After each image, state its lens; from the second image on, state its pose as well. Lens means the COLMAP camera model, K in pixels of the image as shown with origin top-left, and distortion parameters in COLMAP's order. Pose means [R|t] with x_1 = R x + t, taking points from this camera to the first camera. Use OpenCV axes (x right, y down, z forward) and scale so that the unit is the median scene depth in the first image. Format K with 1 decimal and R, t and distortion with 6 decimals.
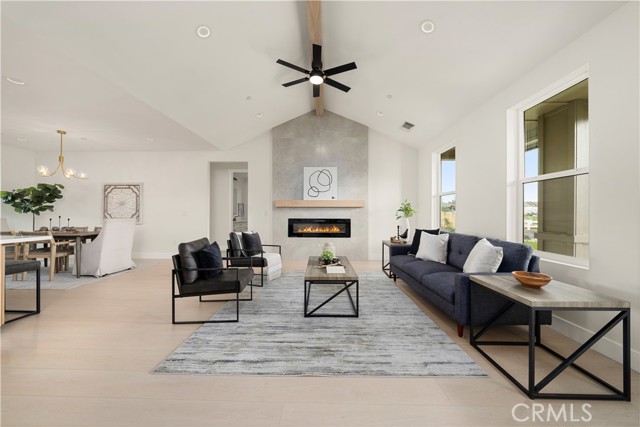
lens RADIAL K [[226.5, 0, 322.6], [0, 226.5, 213.0], [0, 0, 1]] dist [-0.003052, 0.000282]
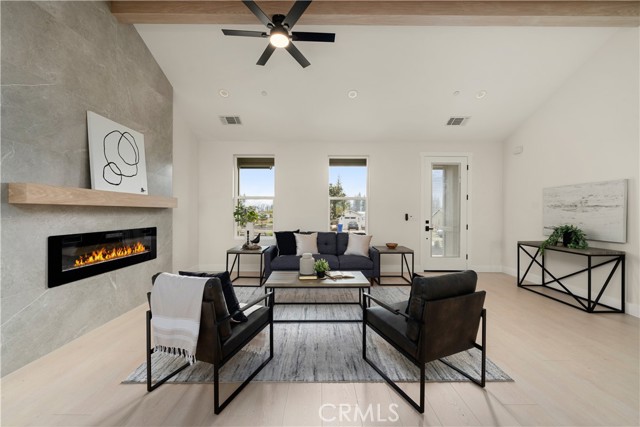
lens RADIAL K [[252.6, 0, 323.5], [0, 252.6, 212.7], [0, 0, 1]] dist [0.004969, 0.000068]
pose [[-0.024838, -0.007772, 0.999661, -0.599062], [-0.011842, 0.999902, 0.007479, -0.023626], [-0.999621, -0.011652, -0.024927, 0.605993]]
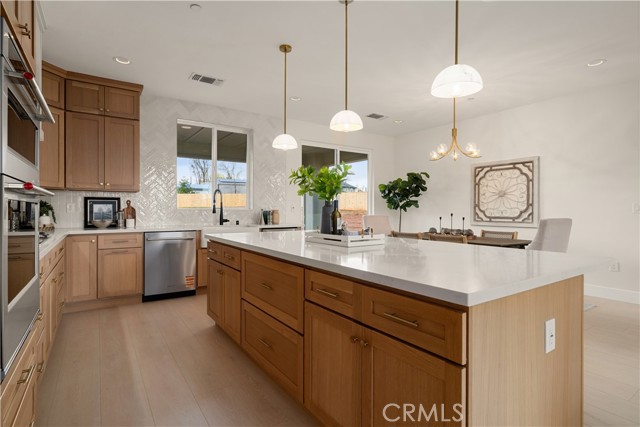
lens RADIAL K [[330.2, 0, 318.8], [0, 330.2, 210.4], [0, 0, 1]] dist [0.005300, -0.001013]
pose [[0.581517, -0.001717, -0.813532, -0.477828], [0.006852, 0.999973, 0.002788, -0.001841], [0.813505, -0.007196, 0.581513, 0.045635]]
